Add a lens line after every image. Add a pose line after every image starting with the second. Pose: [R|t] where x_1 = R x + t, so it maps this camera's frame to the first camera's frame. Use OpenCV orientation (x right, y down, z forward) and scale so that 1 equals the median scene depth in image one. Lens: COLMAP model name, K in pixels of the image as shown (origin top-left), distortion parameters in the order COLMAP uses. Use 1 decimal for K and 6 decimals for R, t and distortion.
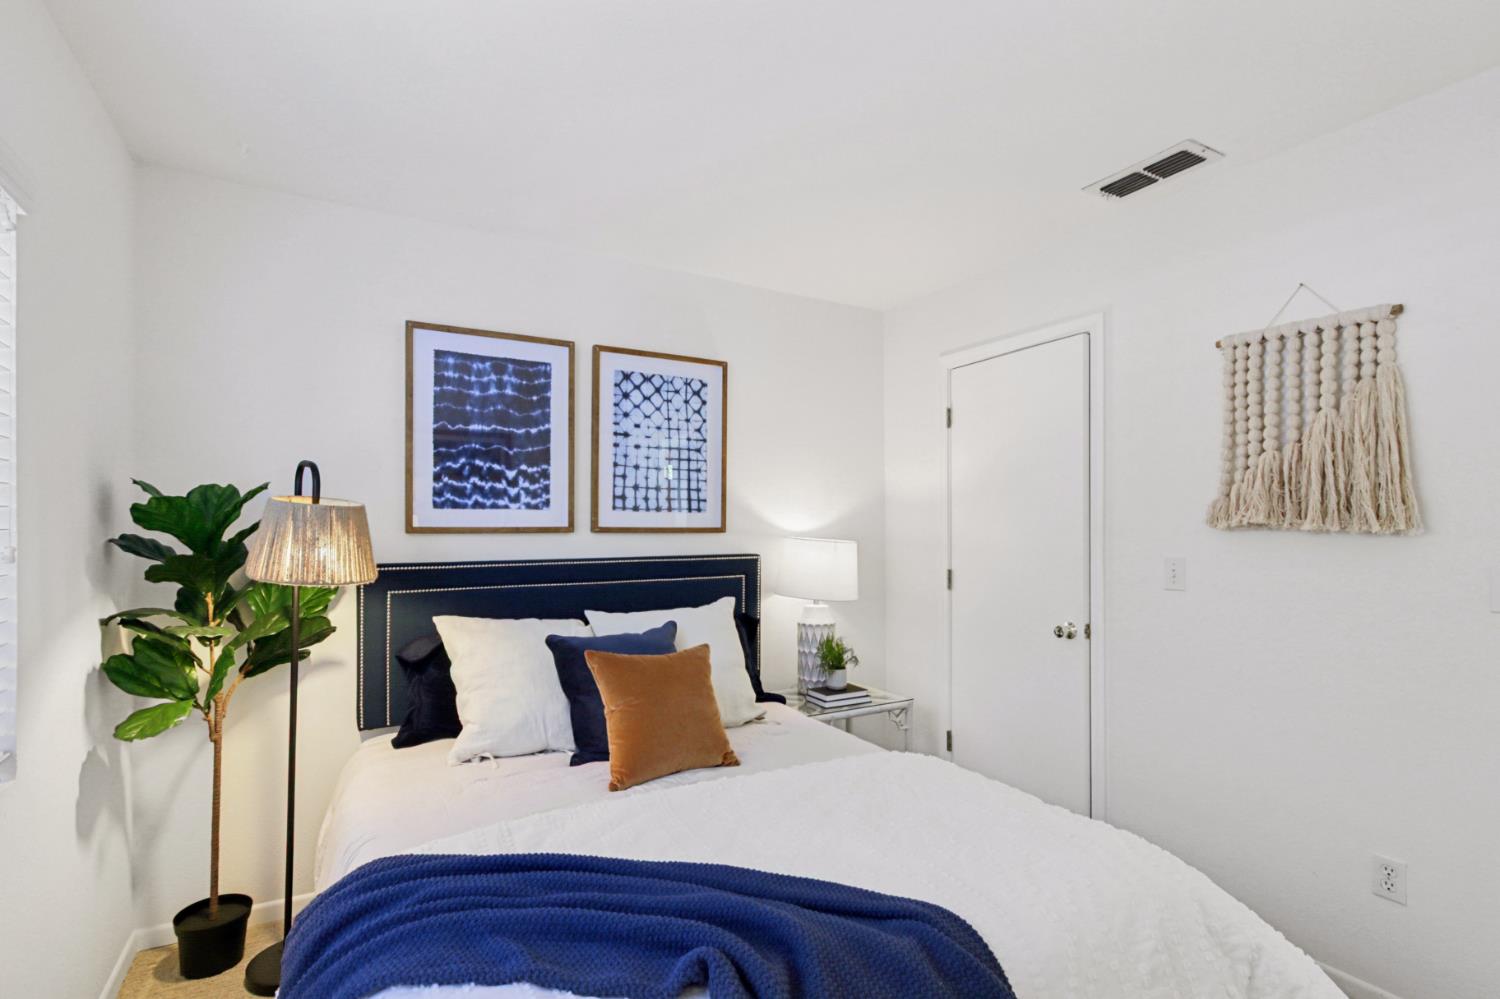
lens RADIAL K [[713.1, 0, 752.9], [0, 713.1, 513.7], [0, 0, 1]] dist [0.001784, -0.000188]
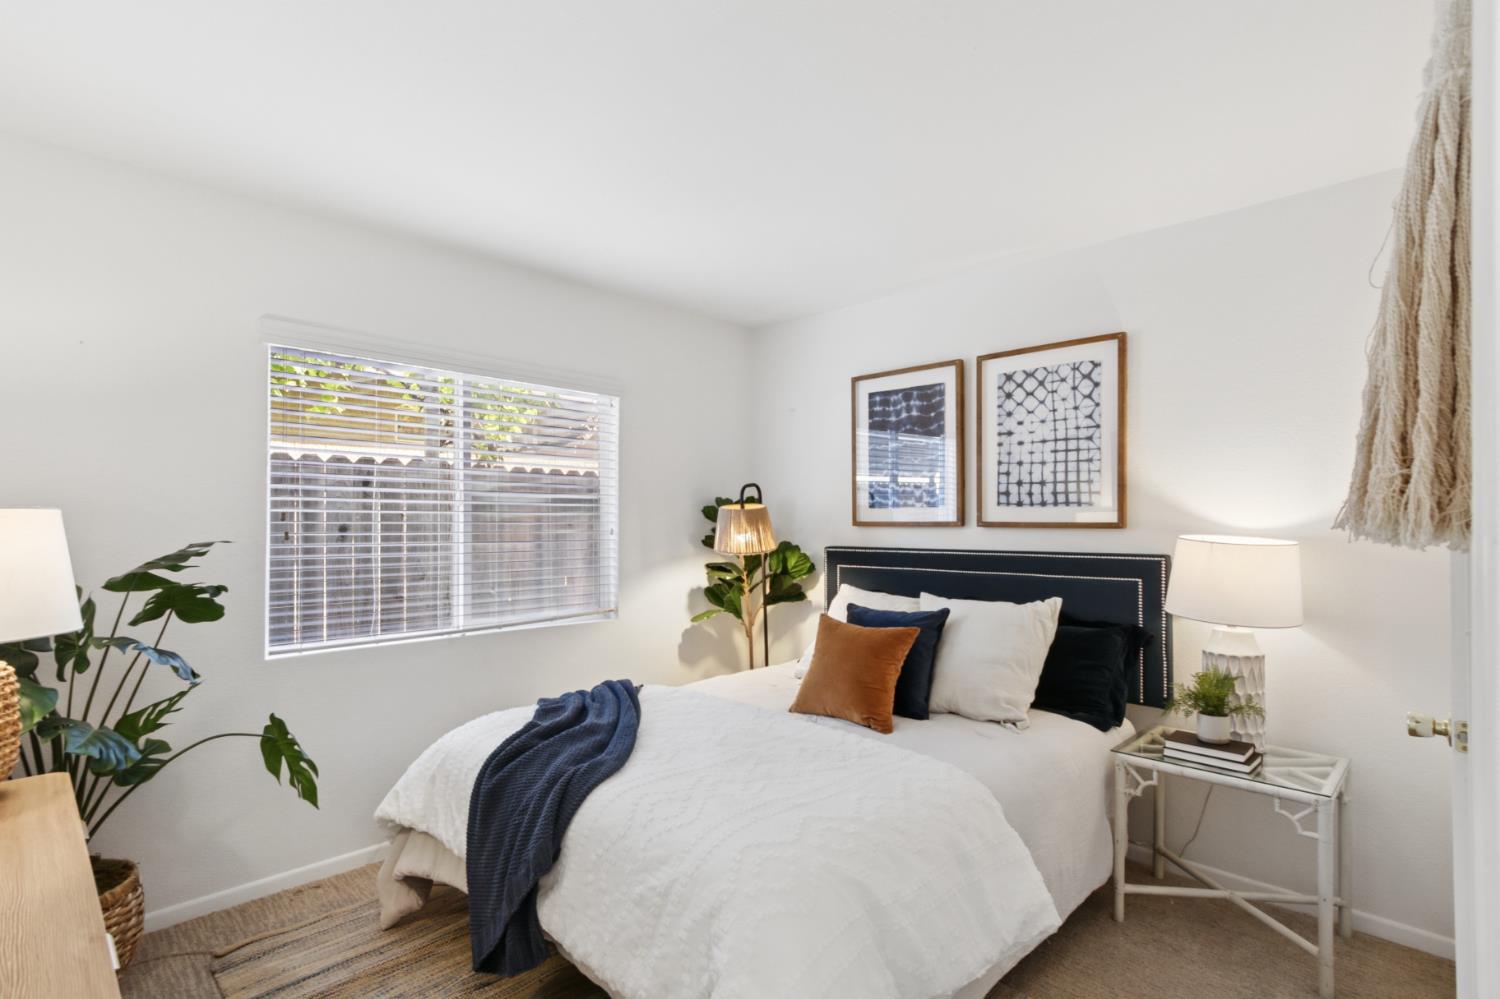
lens RADIAL K [[713.1, 0, 752.7], [0, 713.1, 500.9], [0, 0, 1]] dist [0.001784, -0.000188]
pose [[0.283269, -0.027186, -0.958655, 0.705155], [0.013680, 0.999611, -0.024306, 0.008221], [0.958943, -0.006229, 0.283531, 0.340634]]
